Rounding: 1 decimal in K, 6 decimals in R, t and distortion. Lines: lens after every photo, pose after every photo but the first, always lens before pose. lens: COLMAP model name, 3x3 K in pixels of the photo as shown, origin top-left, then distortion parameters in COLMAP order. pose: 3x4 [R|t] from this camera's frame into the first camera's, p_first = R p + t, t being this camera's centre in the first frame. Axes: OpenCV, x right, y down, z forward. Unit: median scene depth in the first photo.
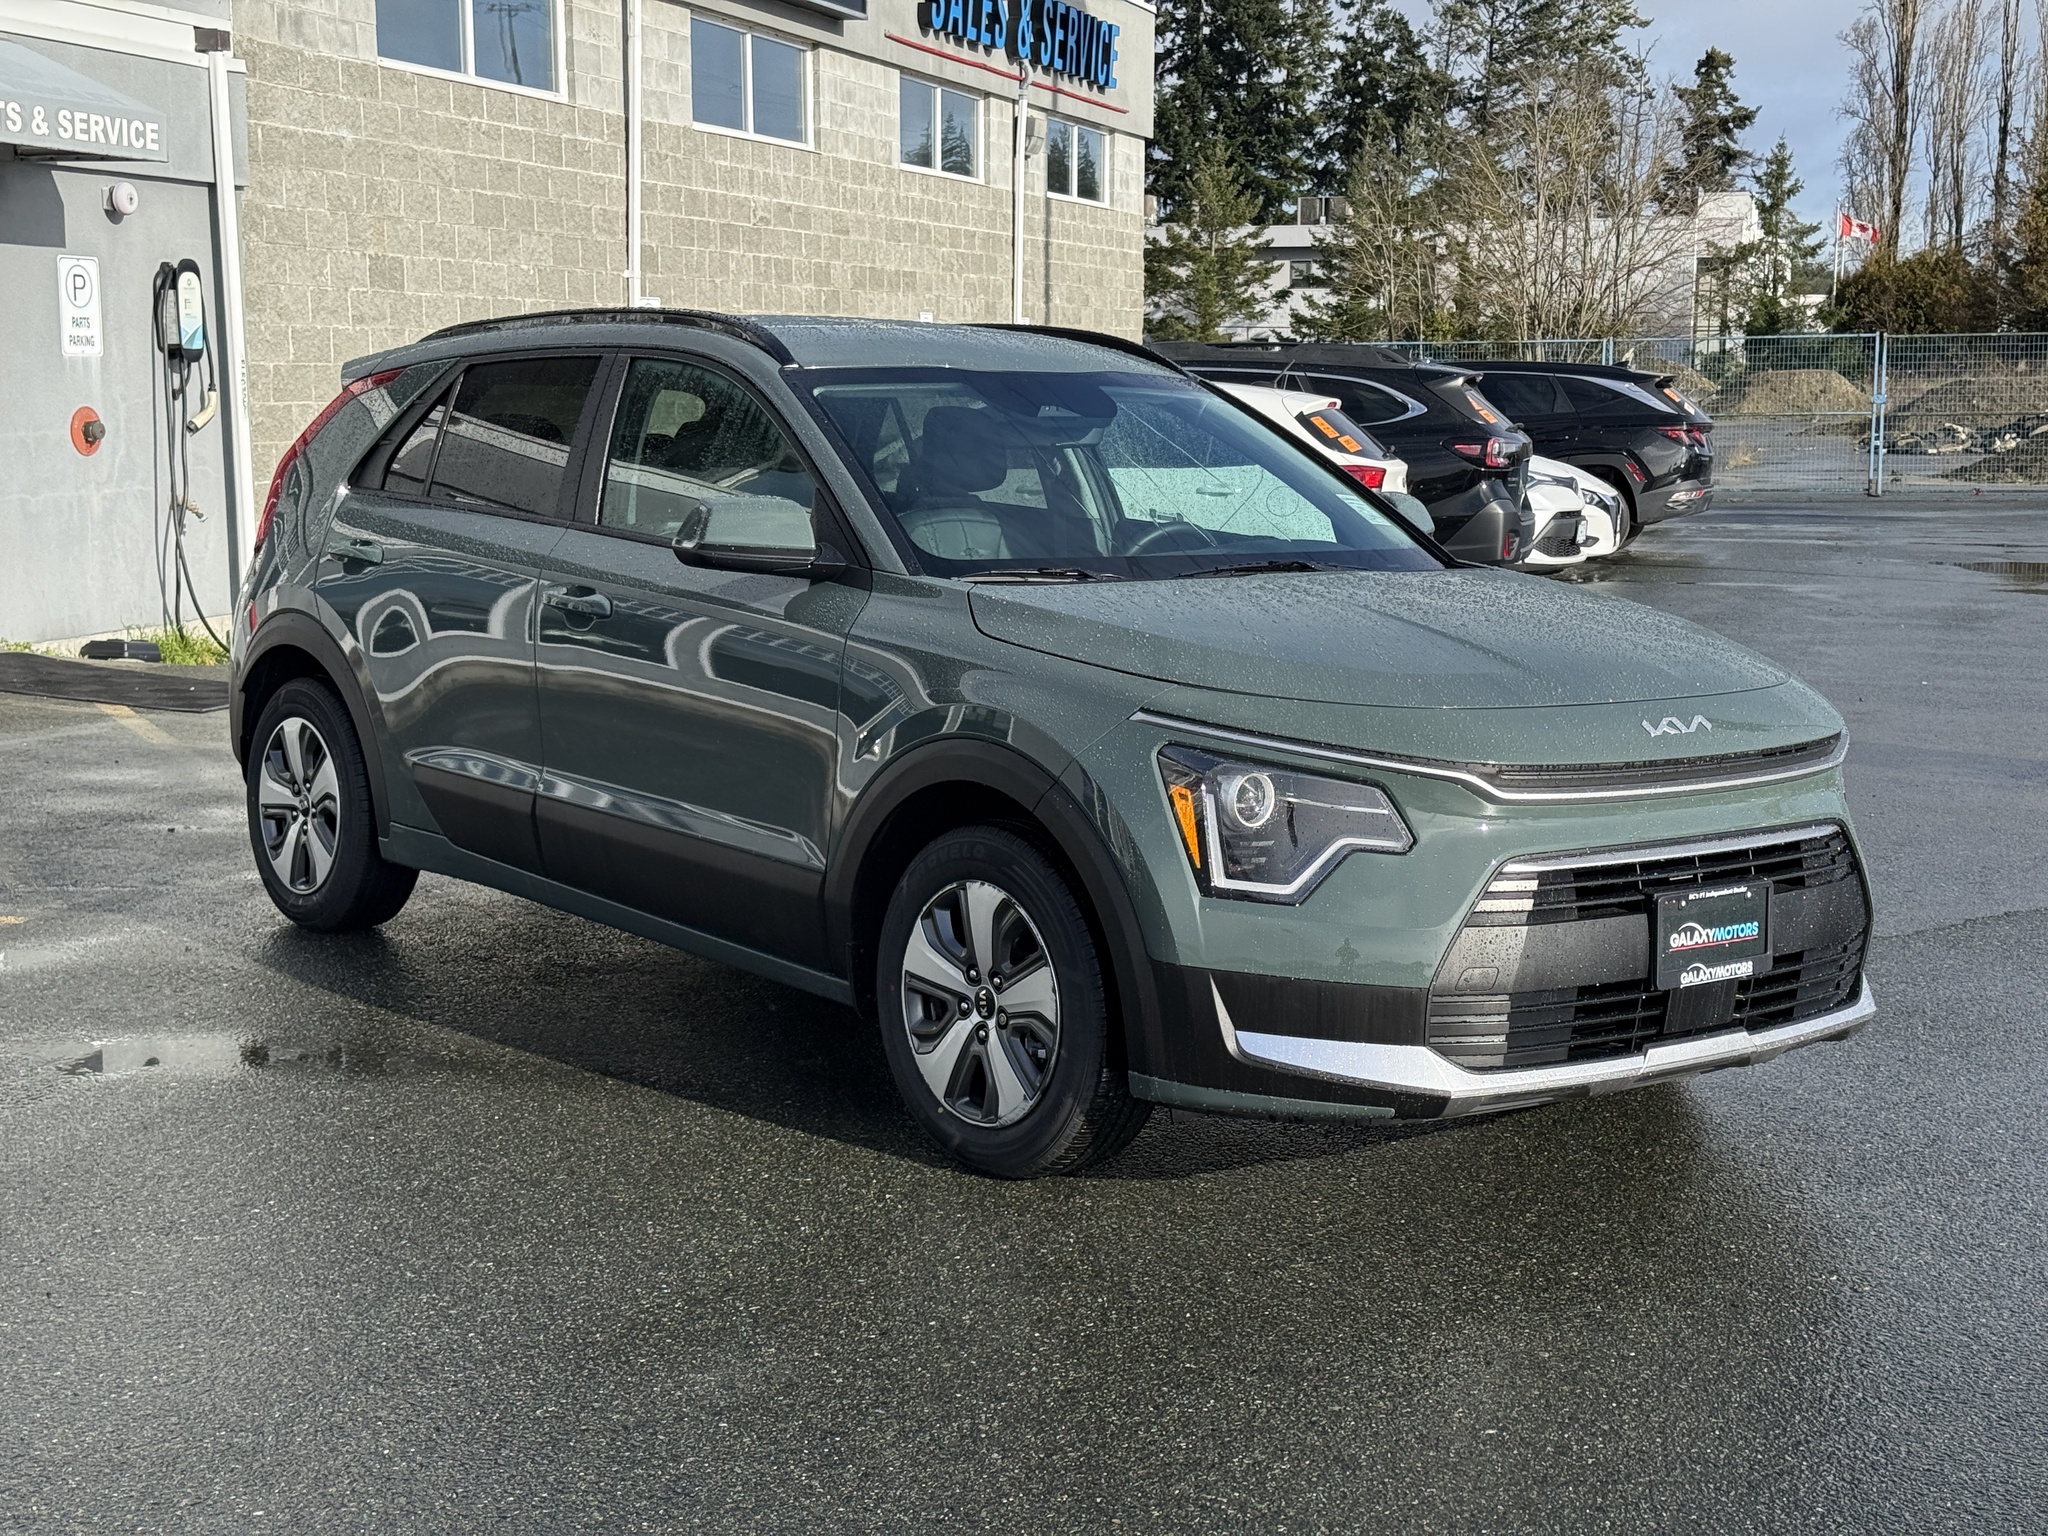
lens RADIAL K [[2874.8, 0, 1017.7], [0, 2874.8, 761.2], [0, 0, 1]] dist [0.114642, 0.000000]
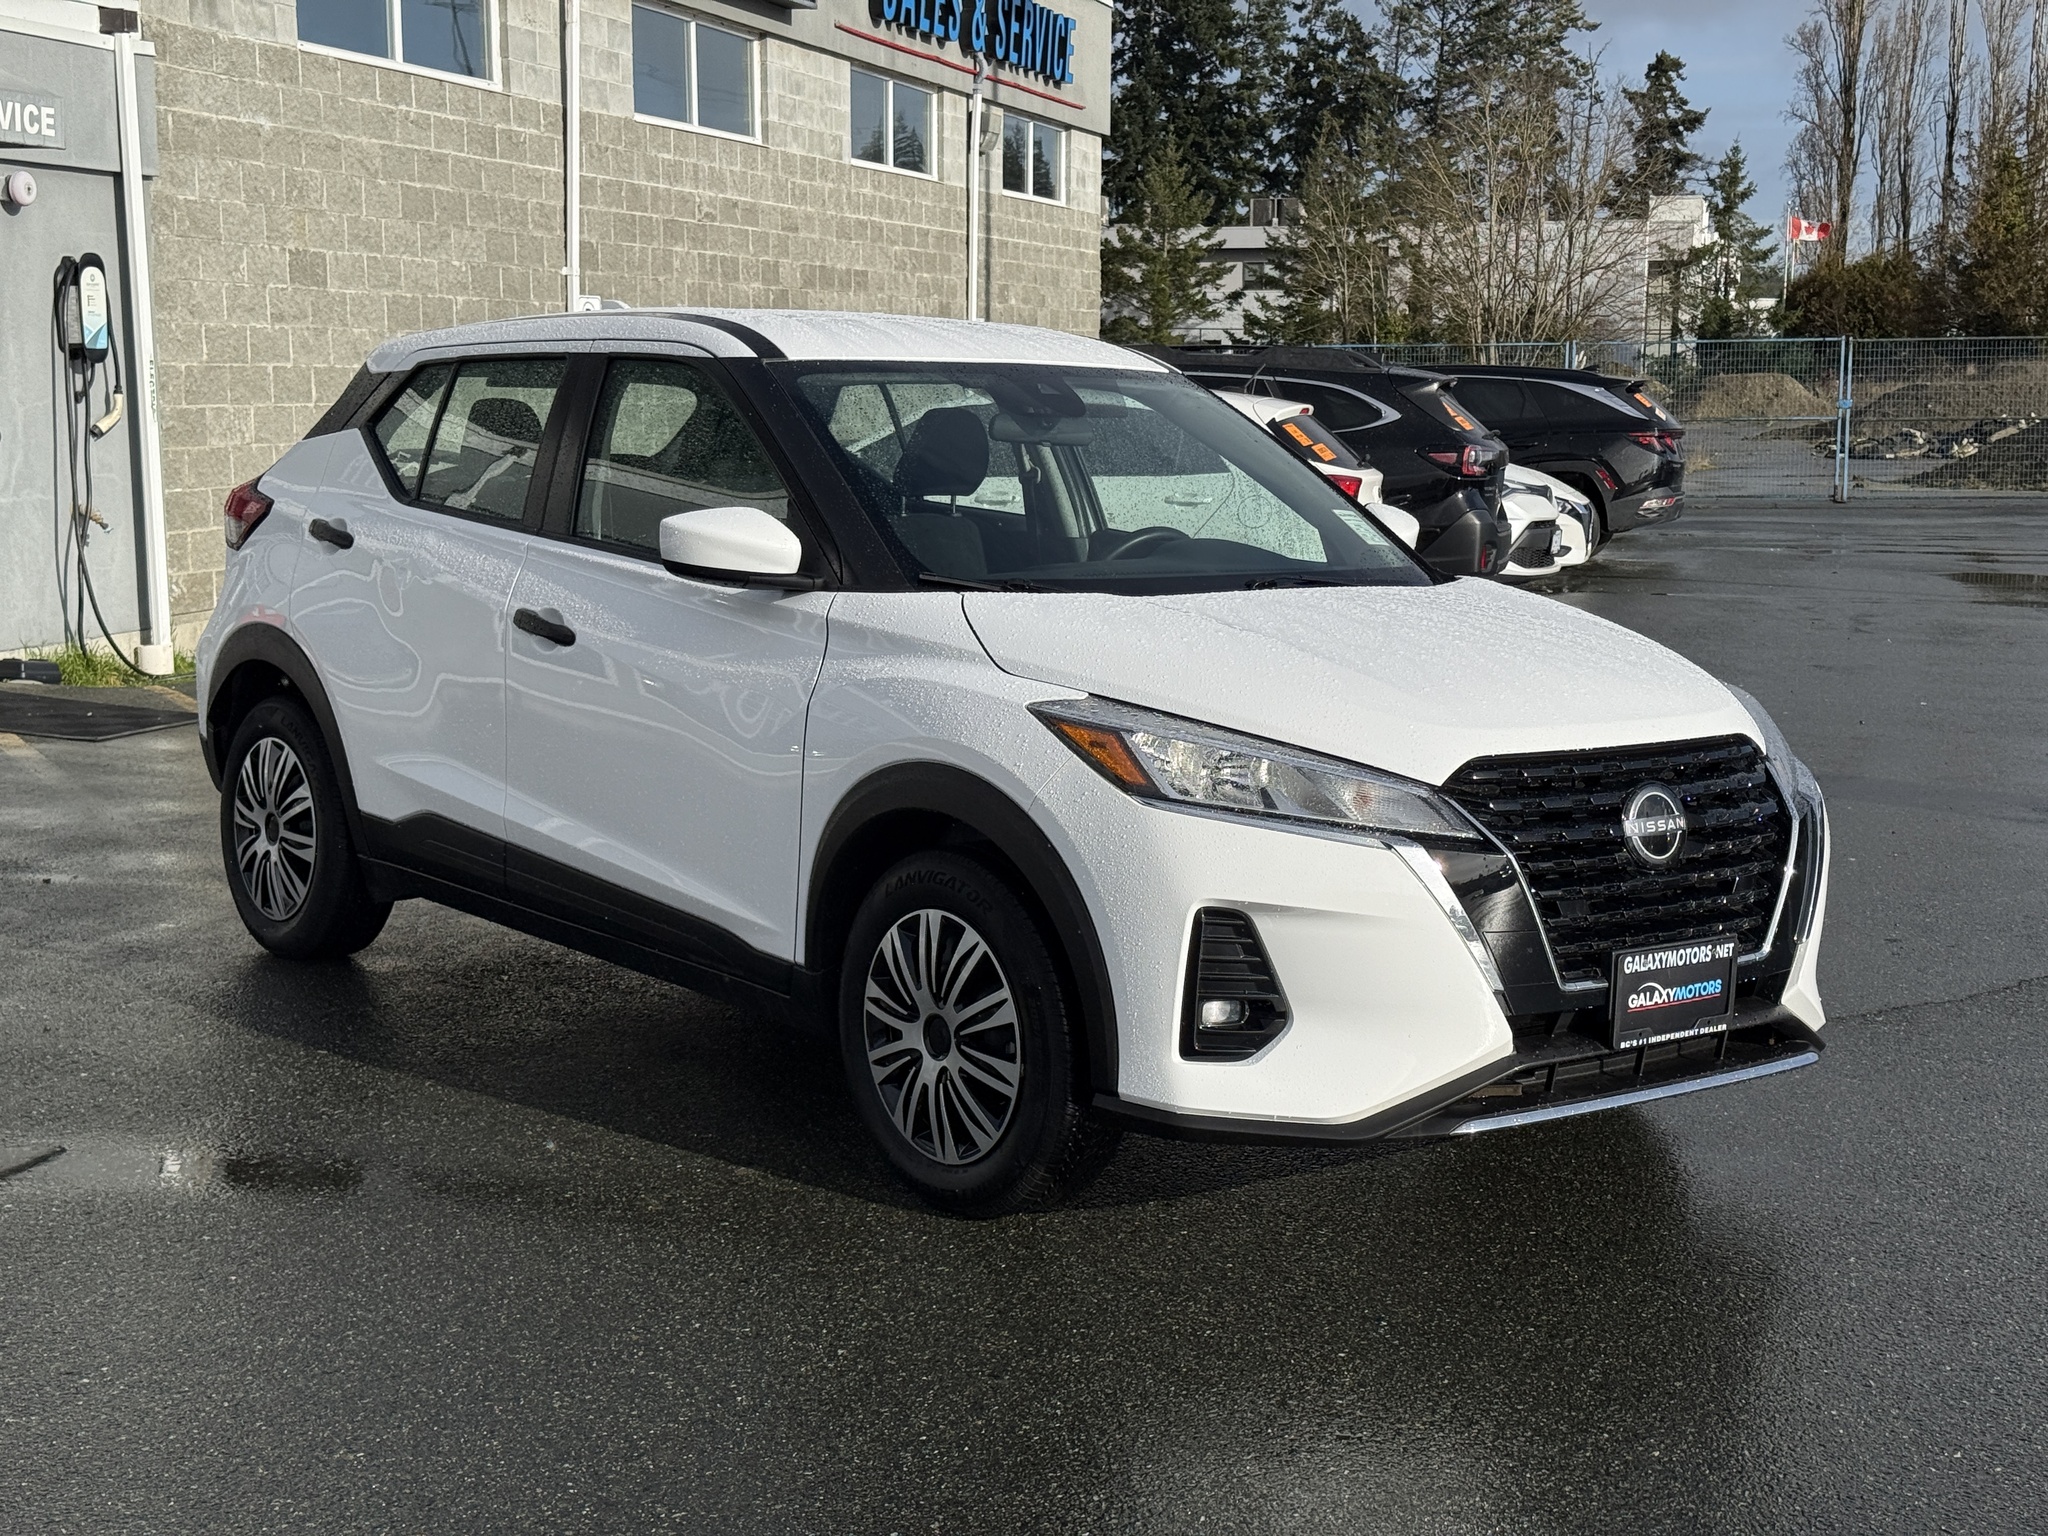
lens RADIAL K [[2874.8, 0, 1029.7], [0, 2874.8, 766.1], [0, 0, 1]] dist [0.114642, 0.000000]
pose [[0.999774, -0.000668, 0.021264, -0.002557], [0.000638, 0.999999, 0.001390, -0.008101], [-0.021265, -0.001376, 0.999773, 0.052119]]
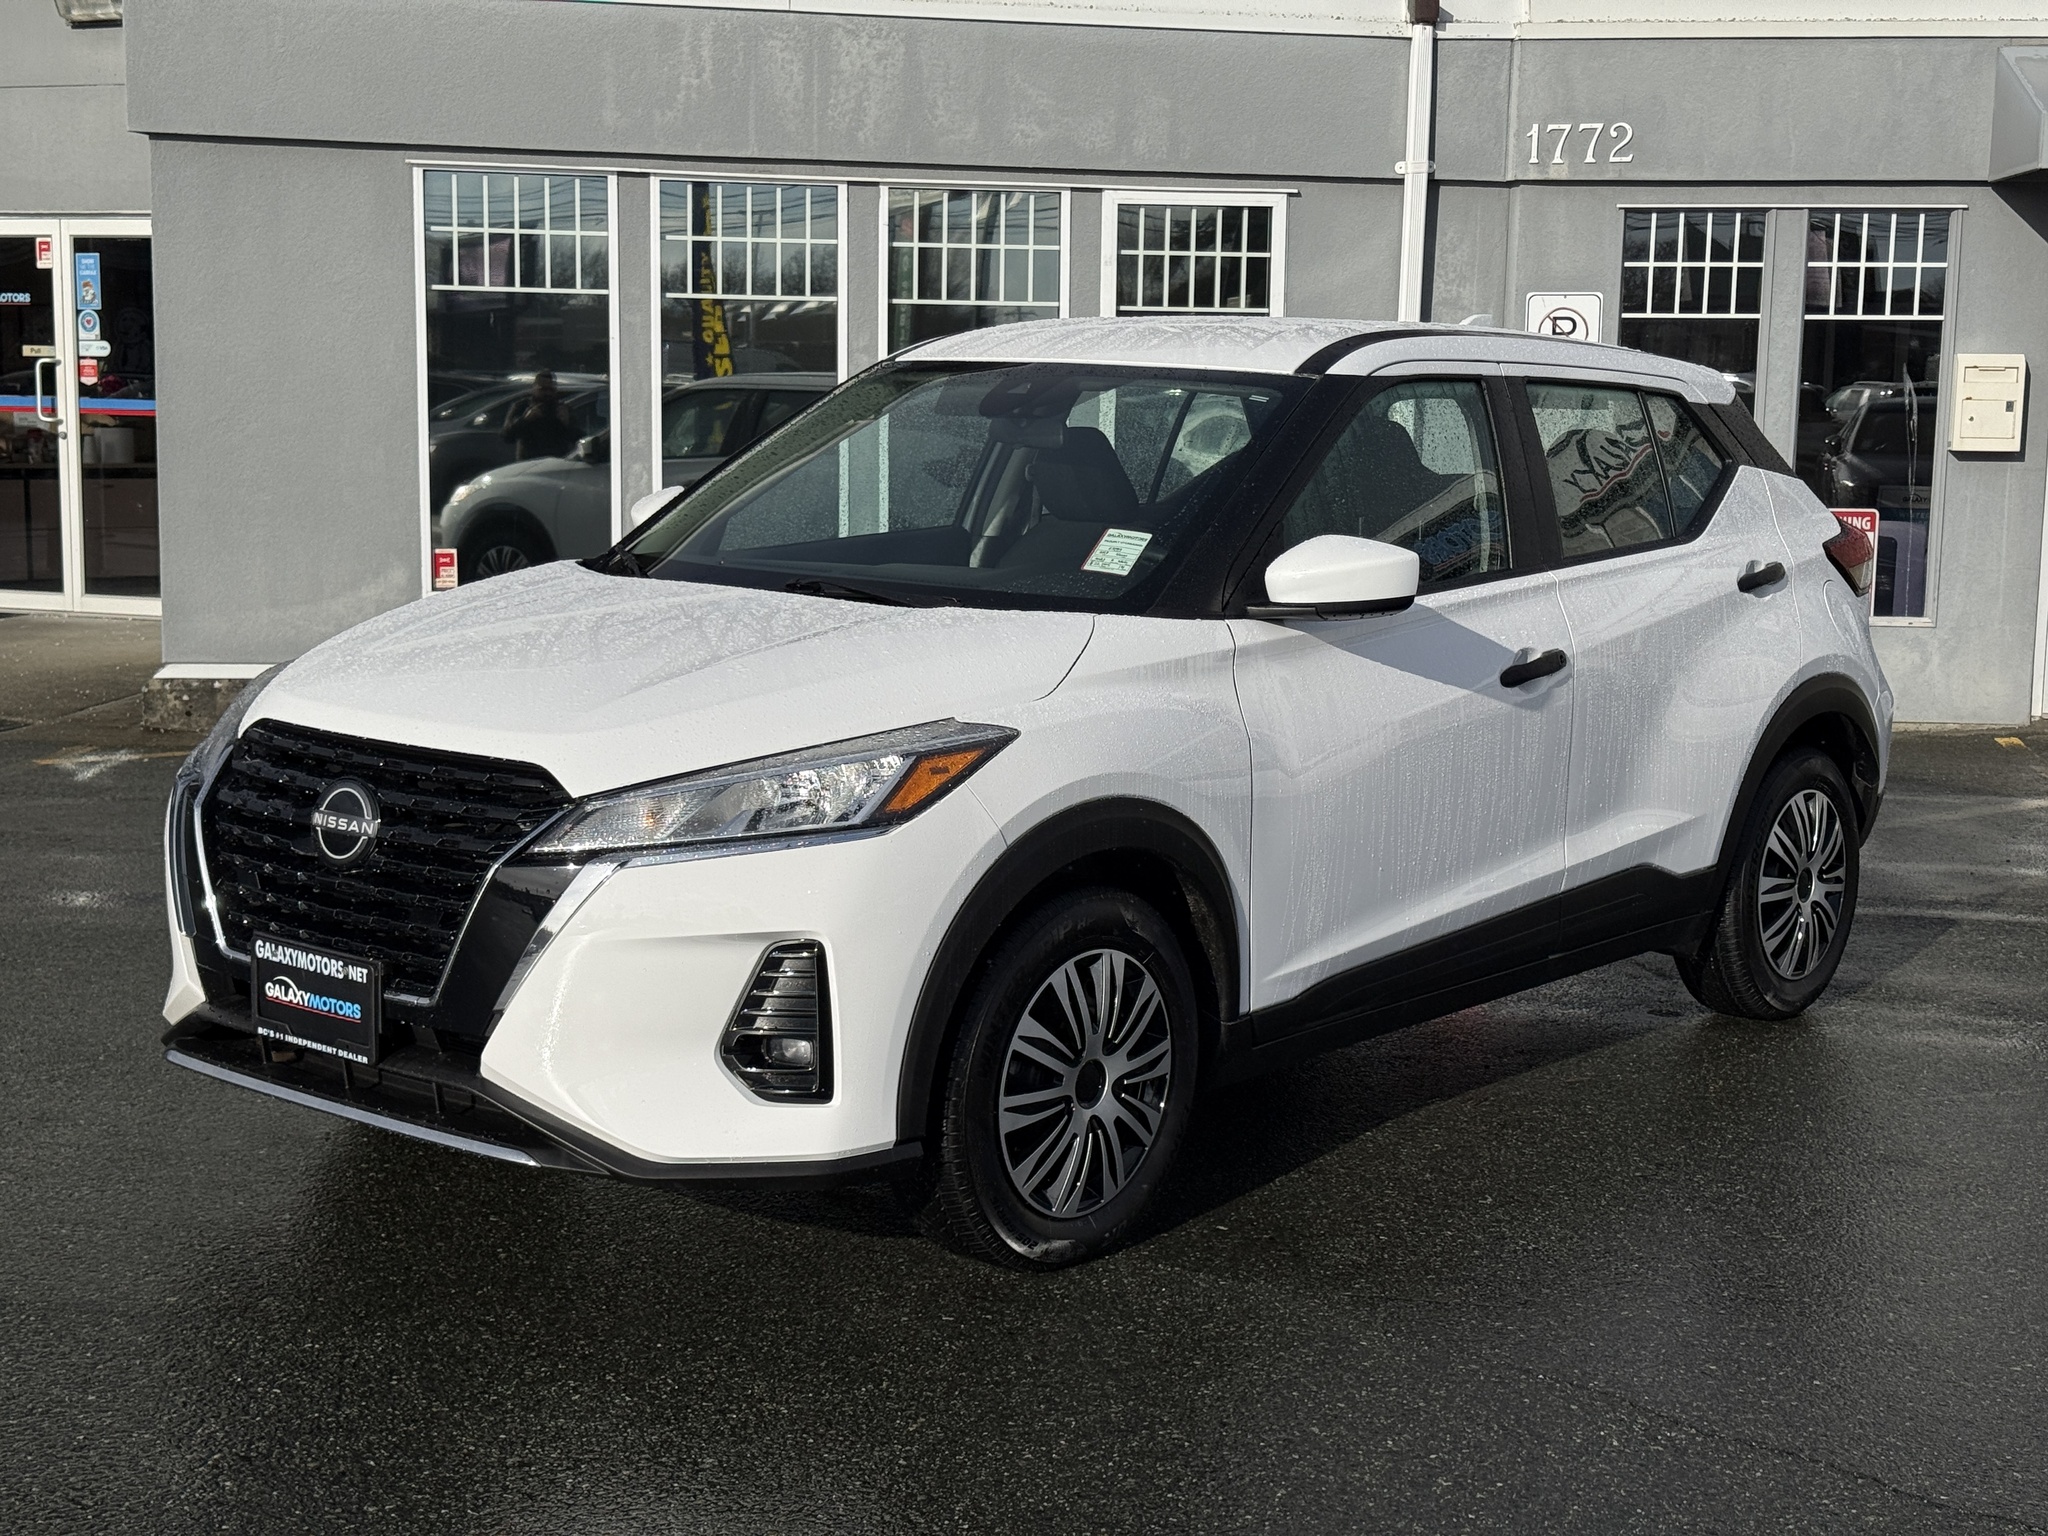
lens RADIAL K [[2874.8, 0, 1034.1], [0, 2874.8, 767.2], [0, 0, 1]] dist [0.114642, 0.000000]
pose [[0.209411, 0.120138, -0.970419, 0.405404], [-0.148542, 0.984814, 0.089866, -0.047013], [0.966479, 0.125329, 0.224076, 0.391690]]
